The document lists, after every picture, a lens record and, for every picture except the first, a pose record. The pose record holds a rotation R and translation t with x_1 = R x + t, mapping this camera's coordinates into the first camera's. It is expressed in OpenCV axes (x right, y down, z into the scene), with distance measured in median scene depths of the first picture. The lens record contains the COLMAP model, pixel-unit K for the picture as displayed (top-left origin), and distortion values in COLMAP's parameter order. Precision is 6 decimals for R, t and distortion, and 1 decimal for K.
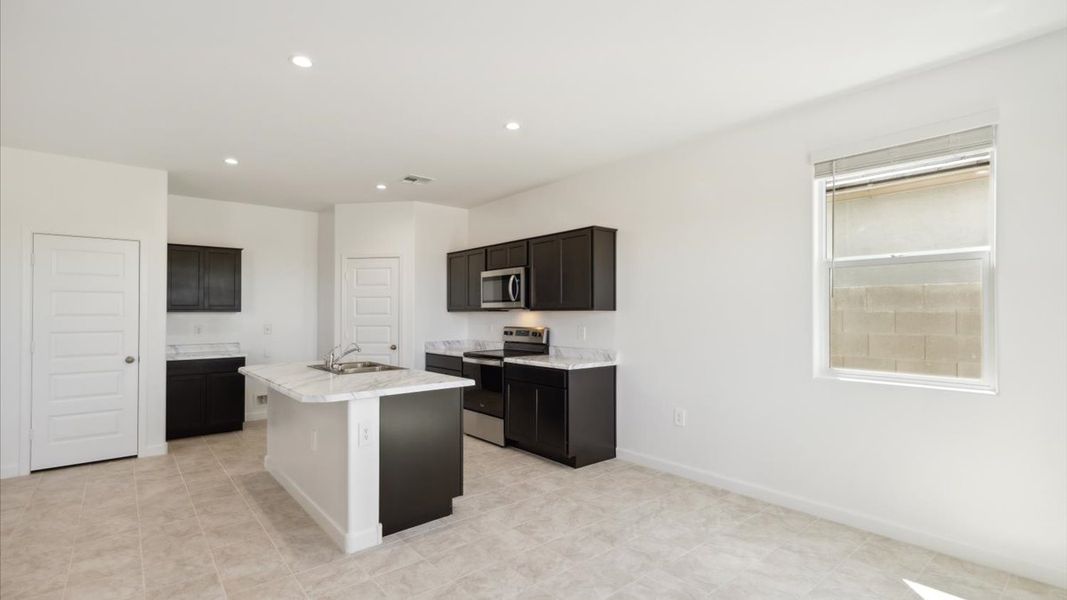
lens RADIAL K [[497.1, 0, 533.9], [0, 497.1, 308.3], [0, 0, 1]] dist [-0.000843, -0.000534]
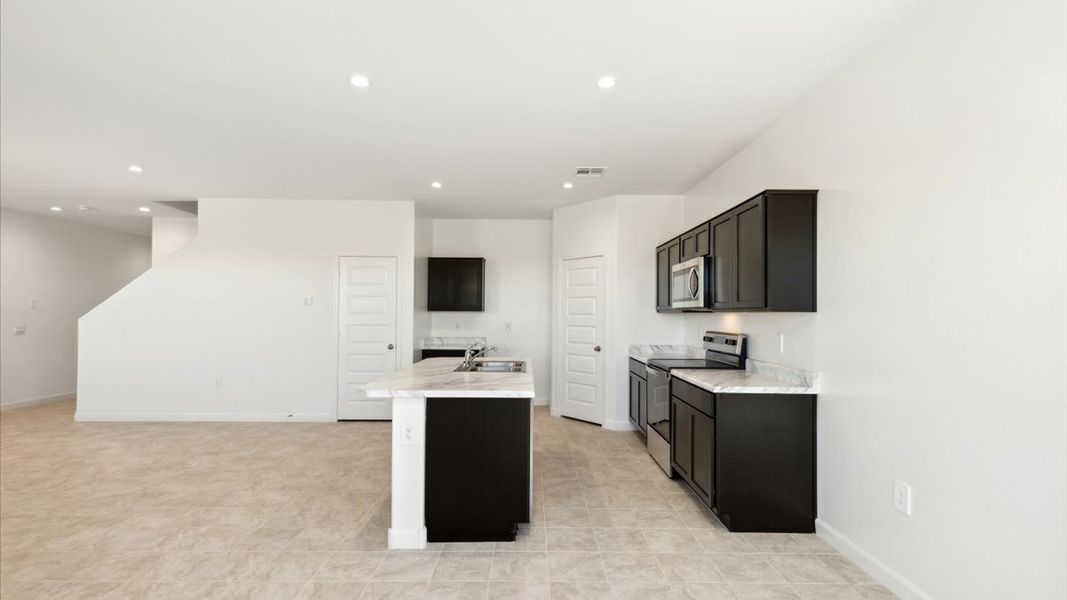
lens RADIAL K [[480.2, 0, 524.7], [0, 480.2, 304.0], [0, 0, 1]] dist [0.008918, 0.000196]
pose [[0.763191, -0.004857, -0.646155, 0.268011], [-0.004046, 0.999916, -0.012294, 0.003712], [0.646161, 0.011997, 0.763107, 0.239407]]
